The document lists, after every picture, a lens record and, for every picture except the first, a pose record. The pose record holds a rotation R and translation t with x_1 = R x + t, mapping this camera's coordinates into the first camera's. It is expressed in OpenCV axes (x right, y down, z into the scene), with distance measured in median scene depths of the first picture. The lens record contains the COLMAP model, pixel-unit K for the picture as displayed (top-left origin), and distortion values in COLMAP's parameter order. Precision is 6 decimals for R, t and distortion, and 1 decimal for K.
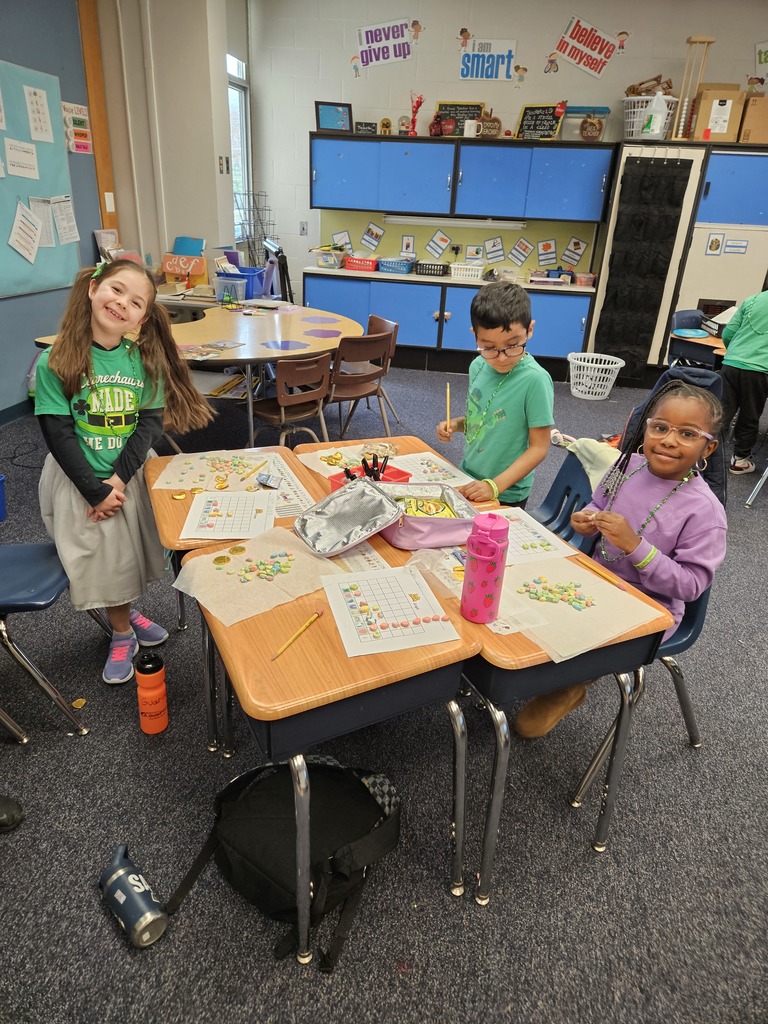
lens RADIAL K [[691.2, 0, 383.8], [0, 691.2, 514.2], [0, 0, 1]] dist [0.027336, -0.015685]
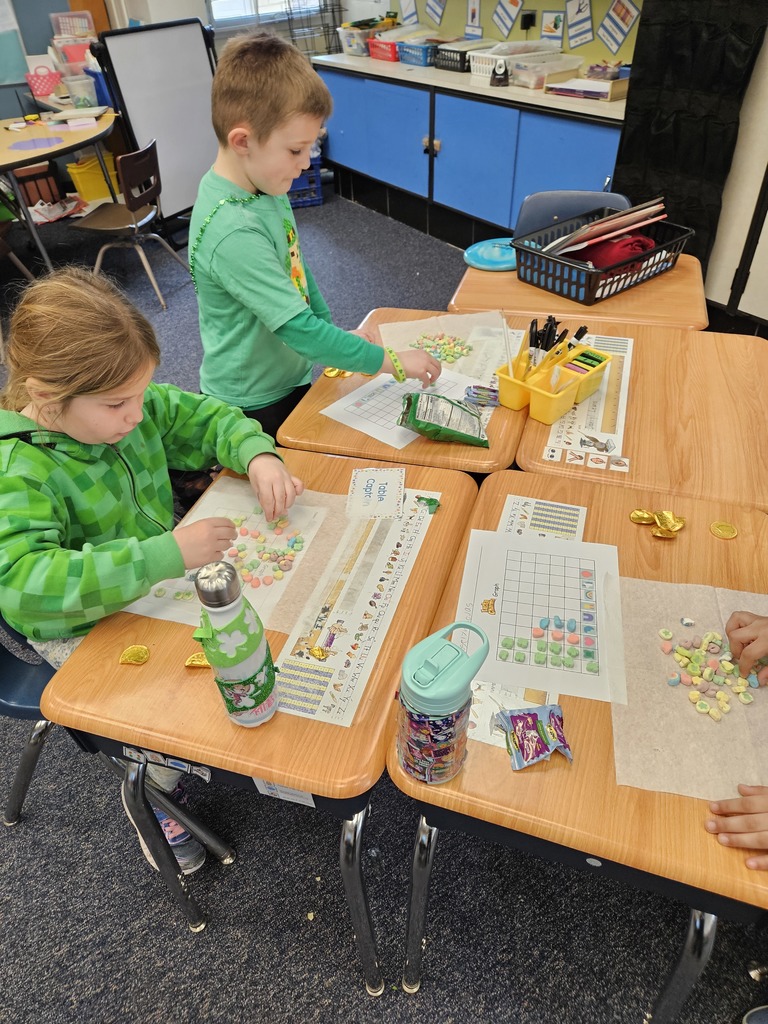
lens RADIAL K [[691.2, 0, 383.6], [0, 691.2, 511.1], [0, 0, 1]] dist [0.027336, -0.015685]
pose [[0.637555, 0.427806, -0.640707, 0.577400], [-0.242638, 0.900829, 0.360047, -0.194273], [0.731198, -0.074090, 0.678130, 0.490143]]
